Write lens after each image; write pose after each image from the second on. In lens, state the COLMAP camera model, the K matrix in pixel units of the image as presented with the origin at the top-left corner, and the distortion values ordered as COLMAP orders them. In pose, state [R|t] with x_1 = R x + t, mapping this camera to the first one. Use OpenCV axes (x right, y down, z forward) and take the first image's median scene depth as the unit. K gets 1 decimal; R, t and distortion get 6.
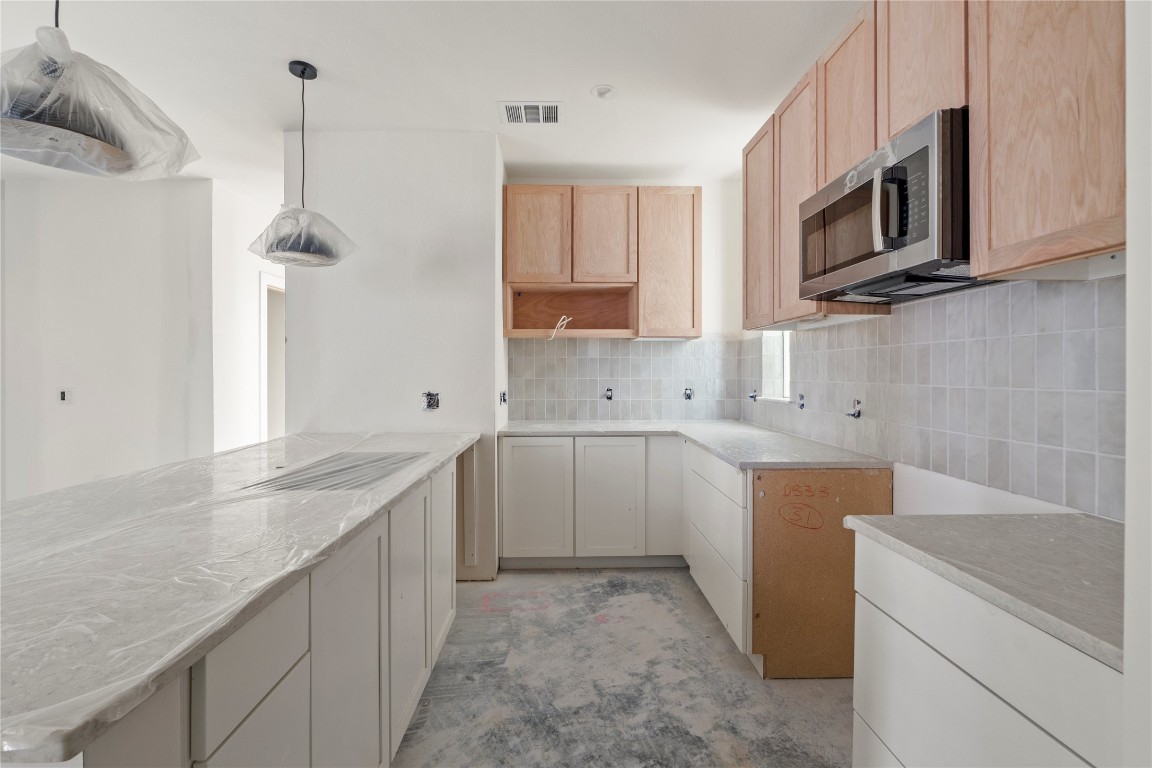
lens RADIAL K [[497.6, 0, 573.8], [0, 497.6, 376.3], [0, 0, 1]] dist [-0.001074, -0.000191]
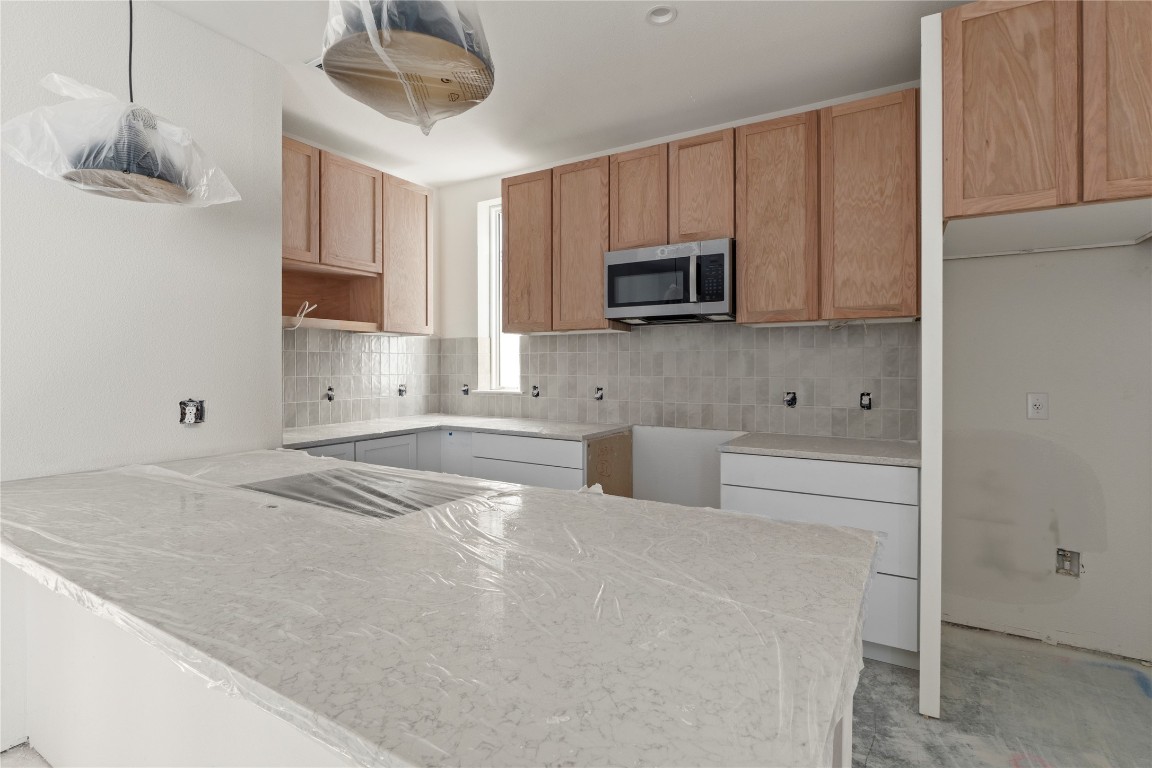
lens RADIAL K [[562.8, 0, 575.9], [0, 562.8, 375.4], [0, 0, 1]] dist [0.000148, -0.000157]
pose [[0.537582, -0.014683, 0.843084, -0.581040], [0.008334, 0.999892, 0.012099, -0.005676], [-0.843171, 0.000522, 0.537646, 0.115998]]
